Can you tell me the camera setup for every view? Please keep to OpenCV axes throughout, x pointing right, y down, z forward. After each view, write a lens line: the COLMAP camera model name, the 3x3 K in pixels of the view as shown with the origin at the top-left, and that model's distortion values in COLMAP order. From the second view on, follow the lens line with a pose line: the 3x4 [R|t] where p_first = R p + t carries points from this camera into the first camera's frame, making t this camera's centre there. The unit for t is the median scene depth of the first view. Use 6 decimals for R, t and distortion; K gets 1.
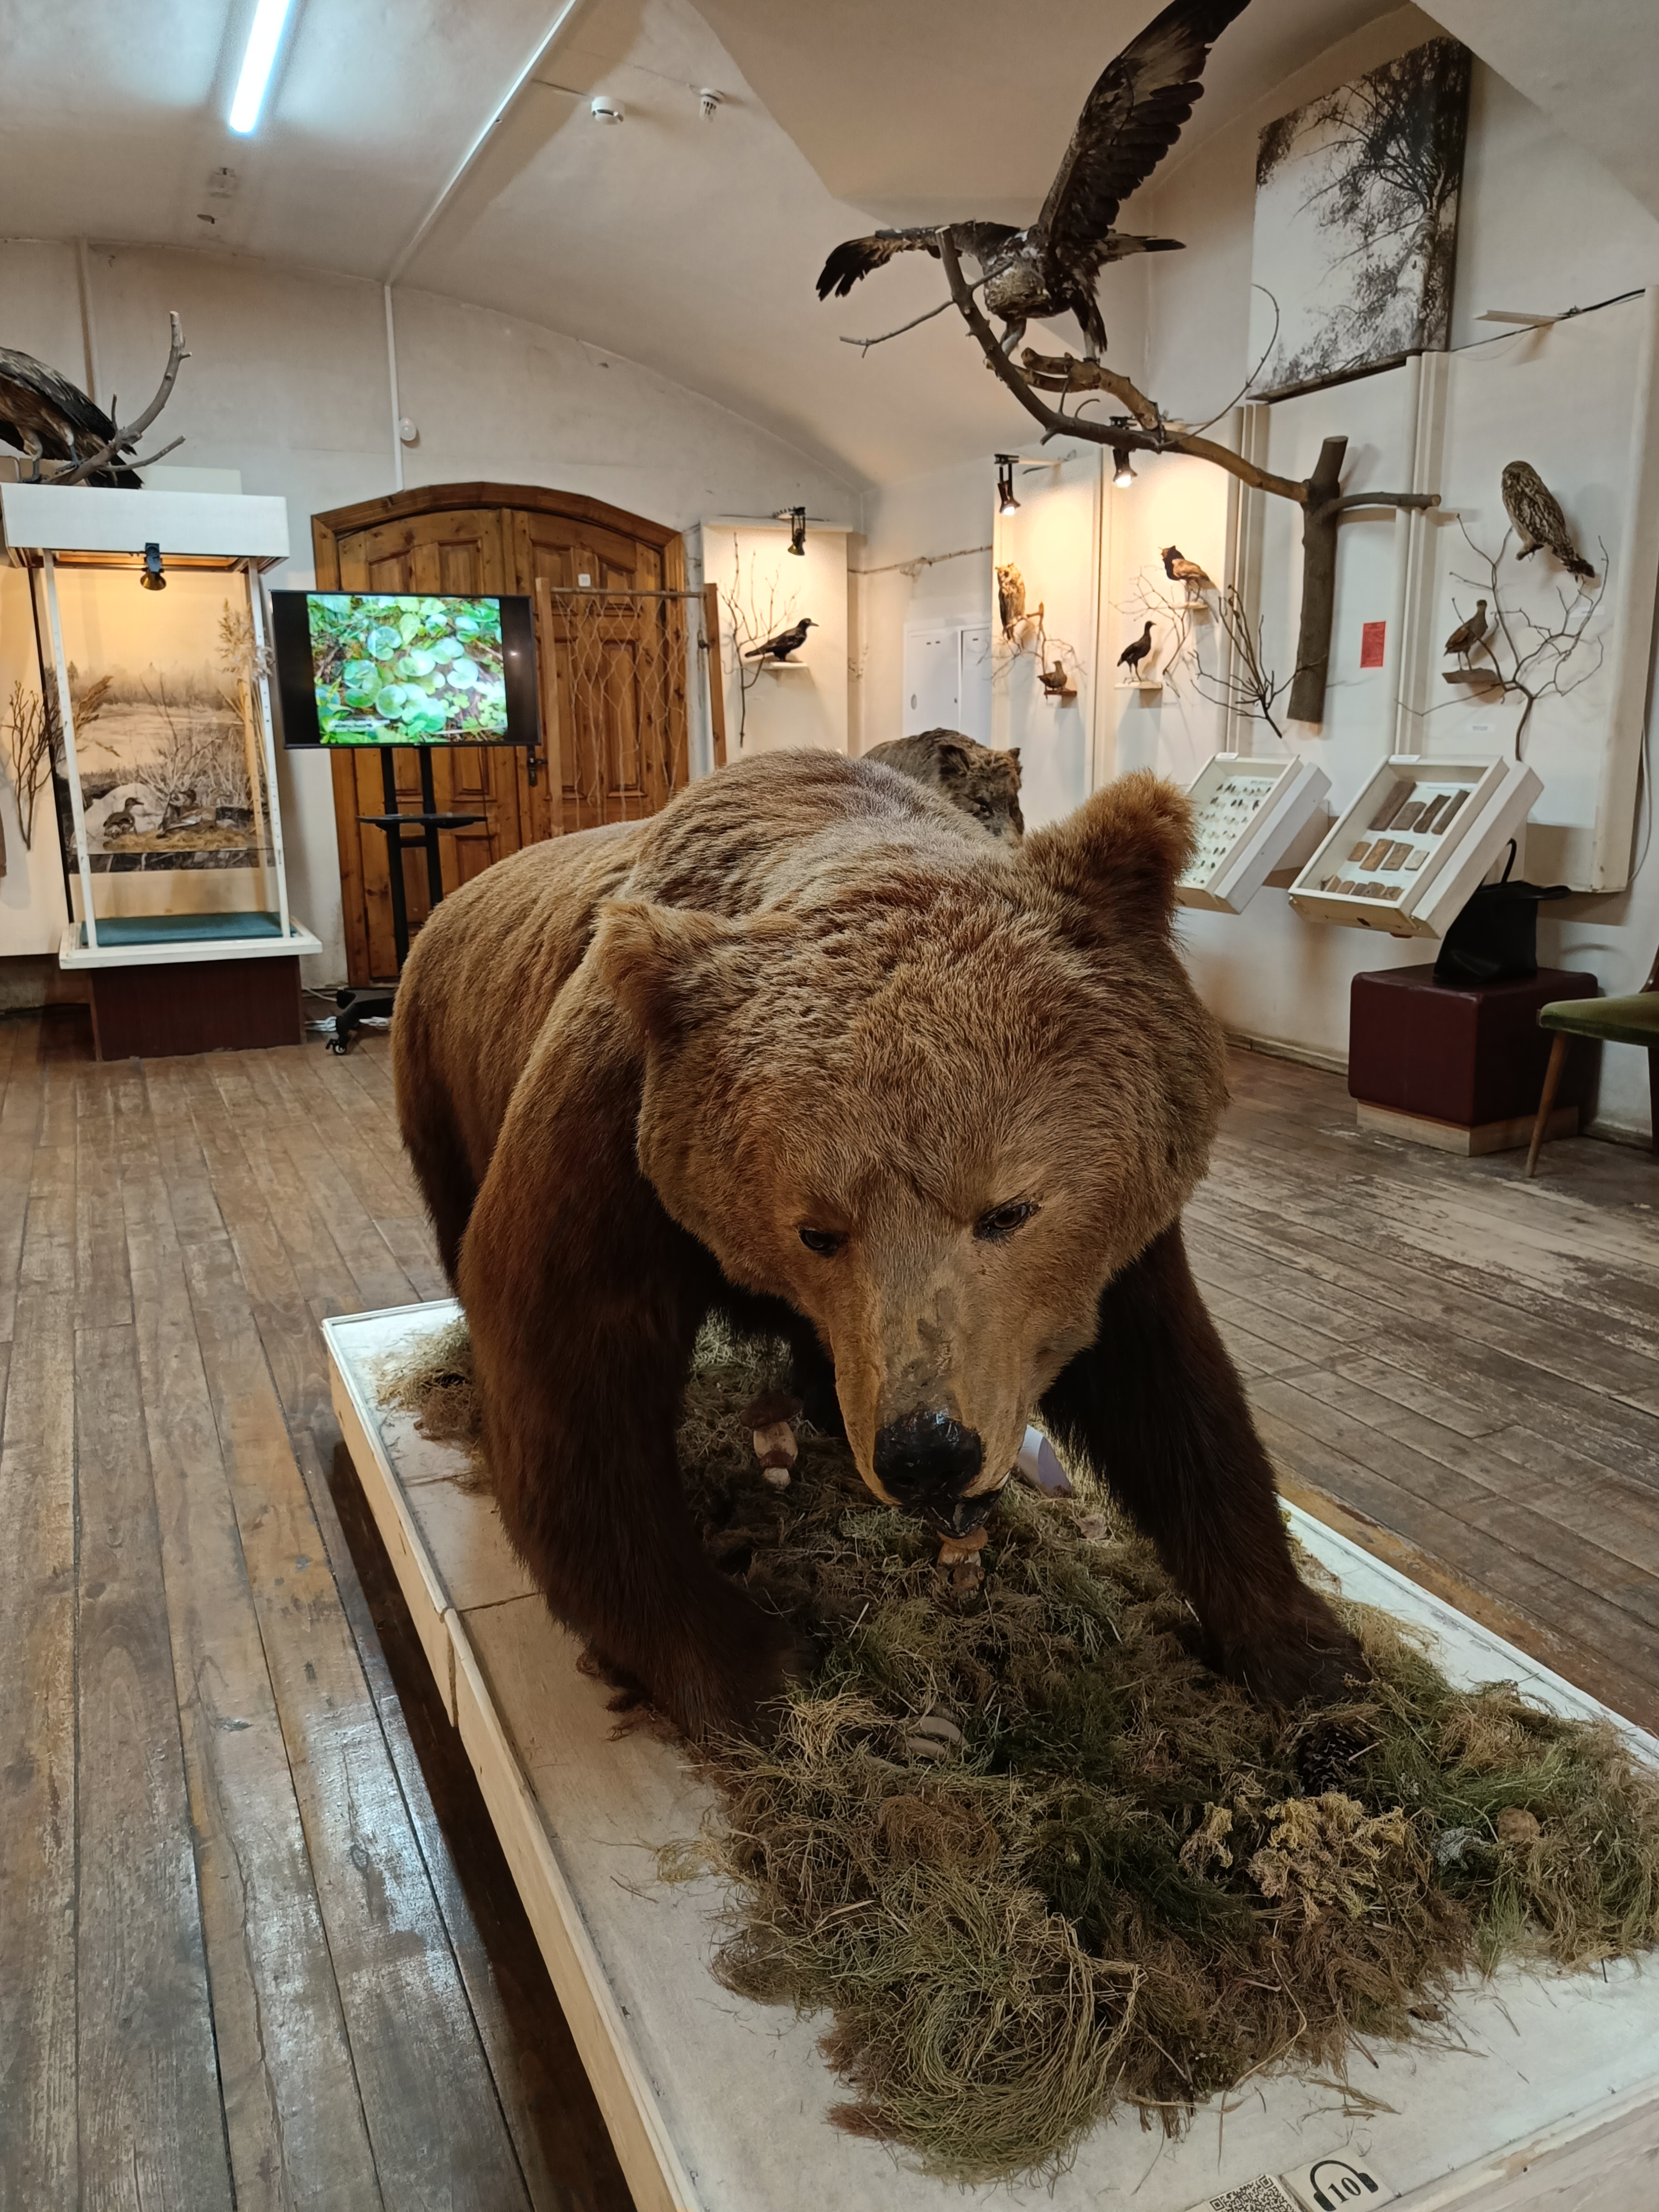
lens RADIAL K [[1579.5, 0, 781.2], [0, 1579.5, 1105.2], [0, 0, 1]] dist [0.001969, 0.000086]
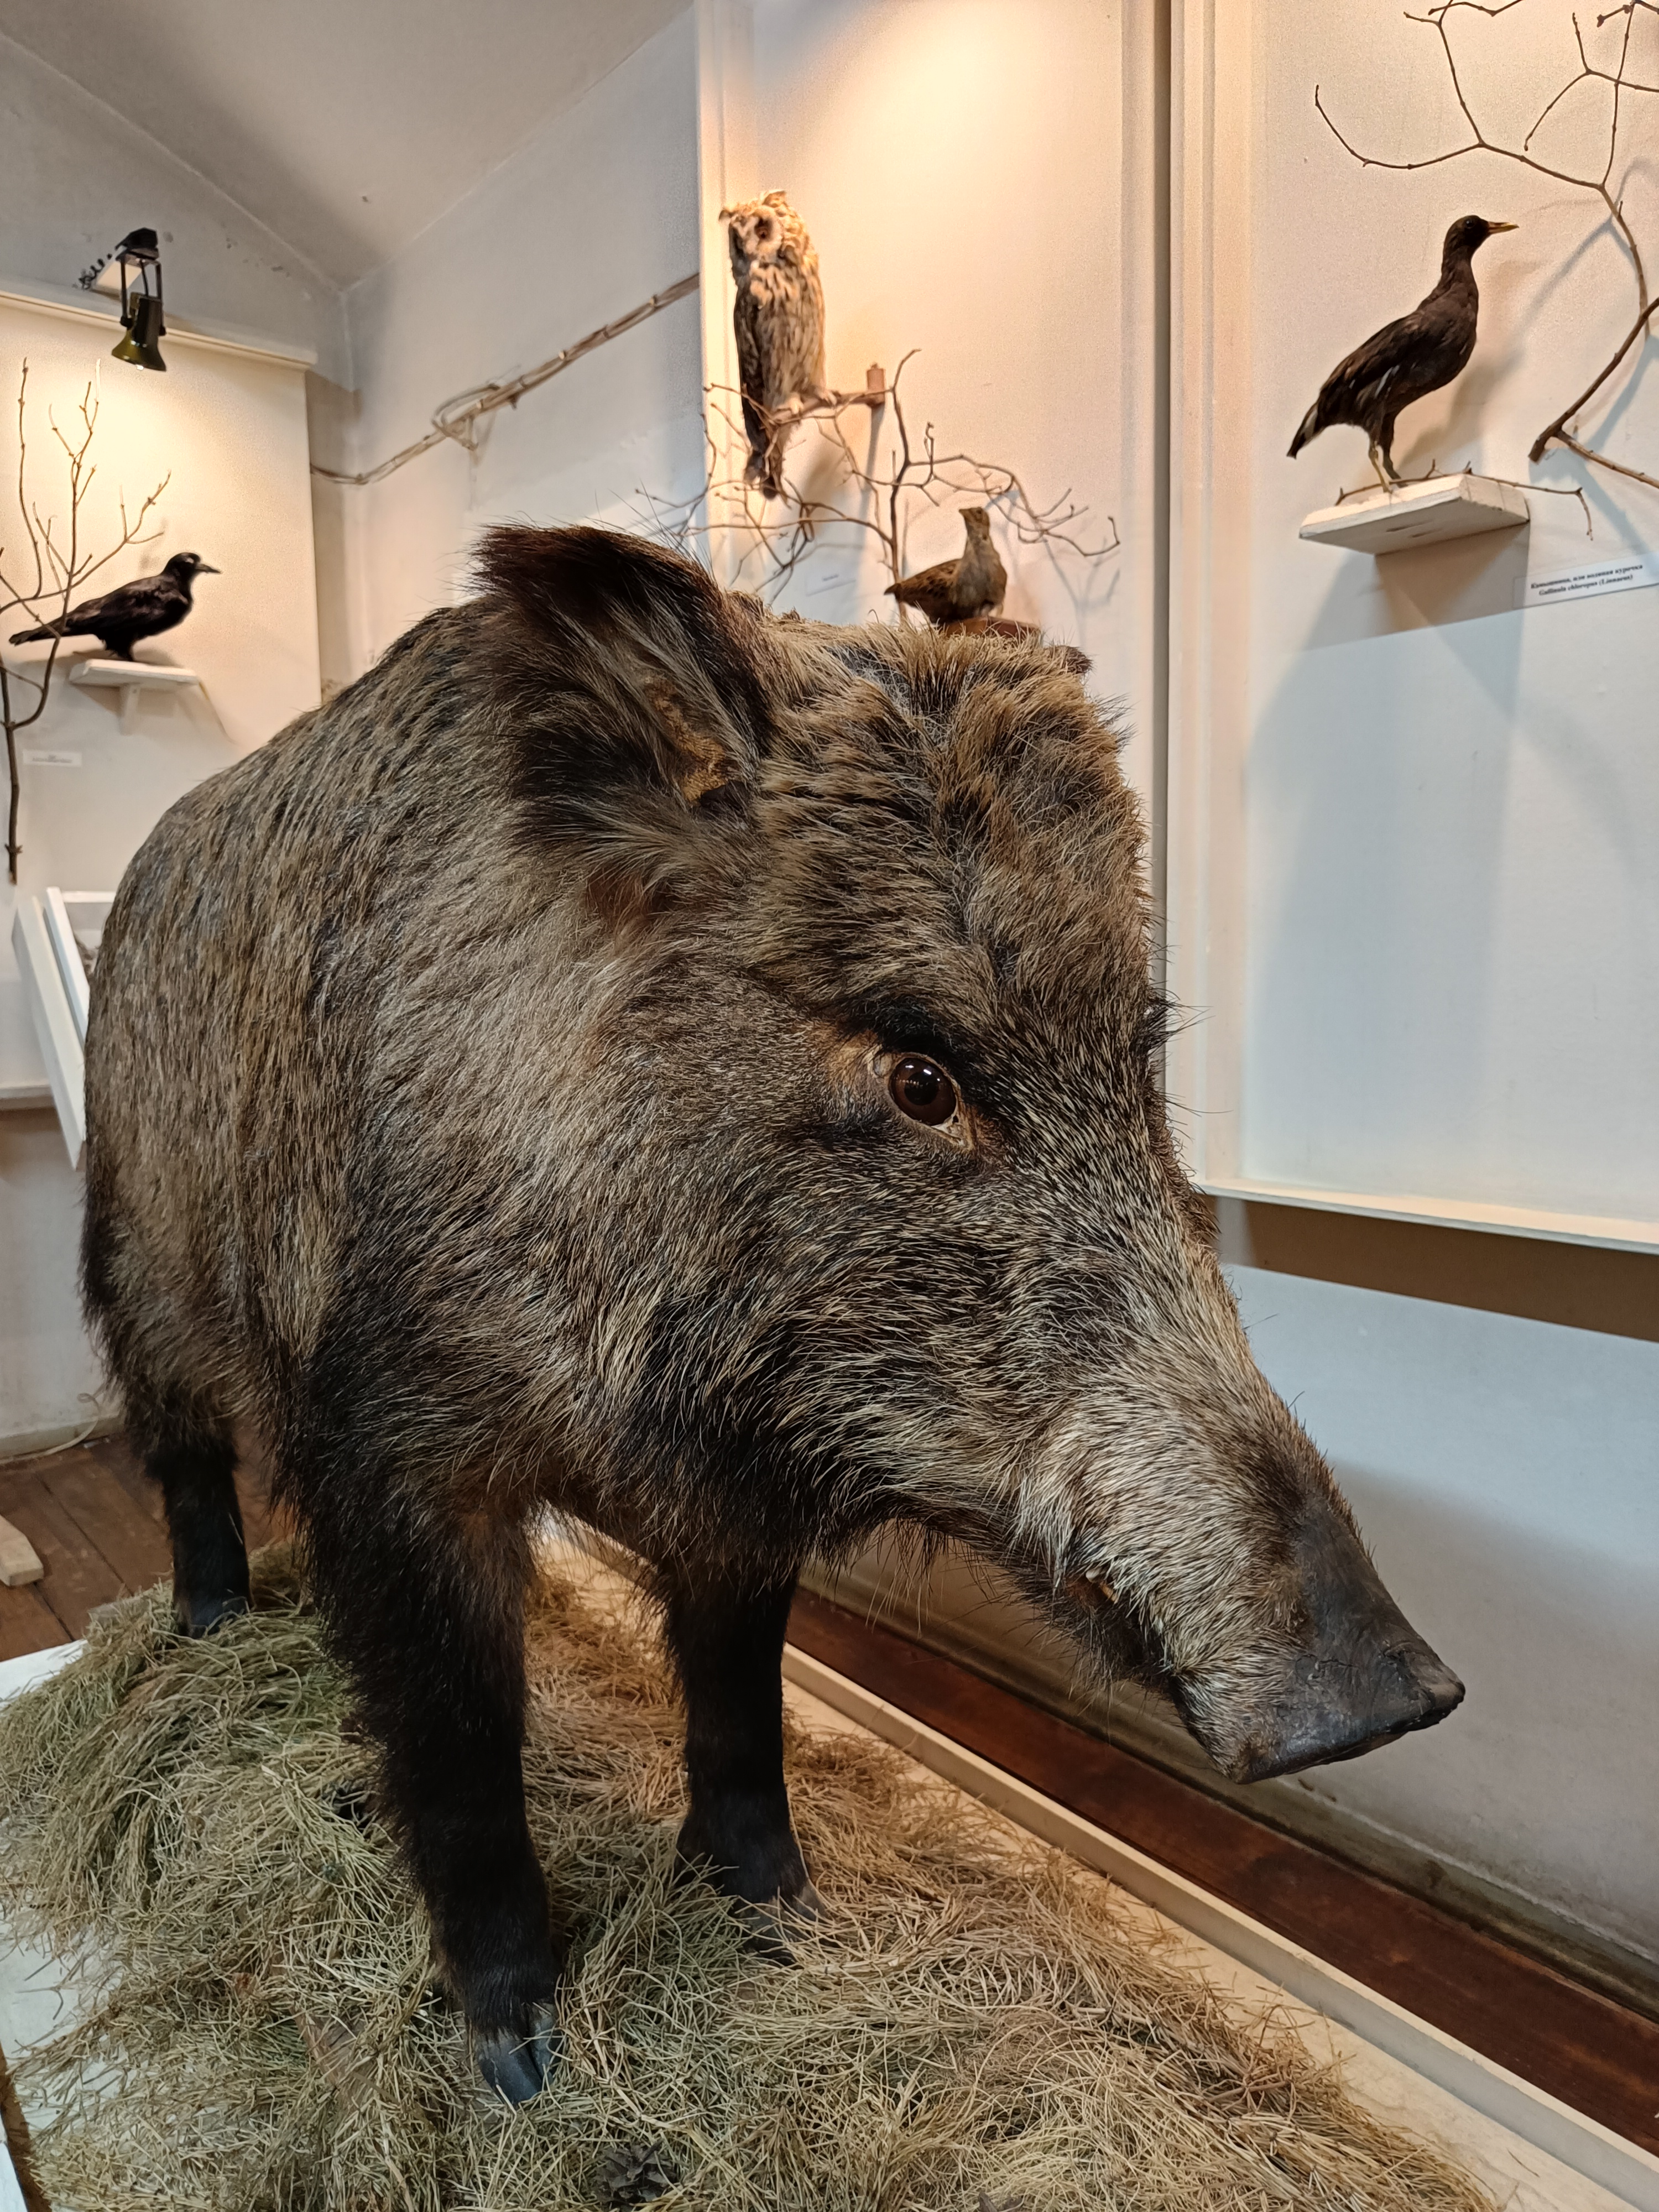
lens RADIAL K [[1481.4, 0, 829.5], [0, 1481.4, 1106.0], [0, 0, 1]] dist [-0.001748, -0.001233]
pose [[0.963837, -0.025177, 0.265302, 0.078942], [0.060057, 0.990439, -0.124196, -0.145688], [-0.259638, 0.135638, 0.956133, 0.755421]]
